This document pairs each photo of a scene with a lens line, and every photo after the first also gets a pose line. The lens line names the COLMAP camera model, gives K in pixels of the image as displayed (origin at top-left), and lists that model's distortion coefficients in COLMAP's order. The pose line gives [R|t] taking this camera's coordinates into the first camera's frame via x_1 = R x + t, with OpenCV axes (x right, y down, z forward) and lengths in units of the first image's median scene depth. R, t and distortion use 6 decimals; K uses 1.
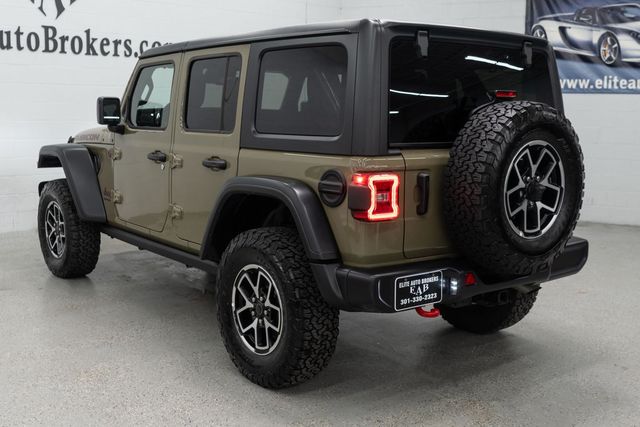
lens RADIAL K [[757.7, 0, 320.0], [0, 757.7, 213.5], [0, 0, 1]] dist [-0.012370, 0.007683]
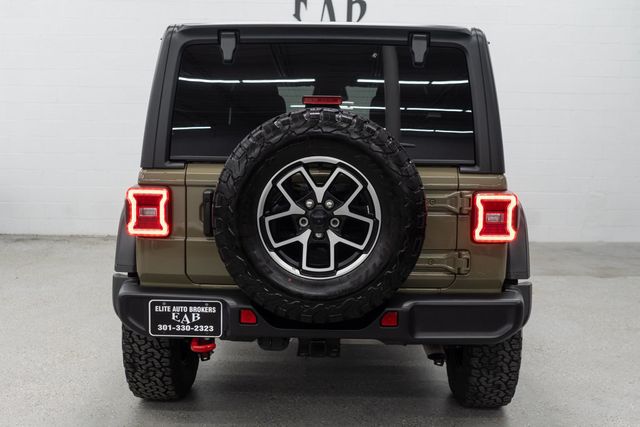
lens RADIAL K [[730.1, 0, 320.0], [0, 730.1, 213.5], [0, 0, 1]] dist [-0.006315, 0.016914]
pose [[0.775327, 0.067118, -0.627984, 0.780064], [-0.093758, 0.995551, -0.009354, -0.029659], [0.624562, 0.066131, 0.778170, 0.409114]]
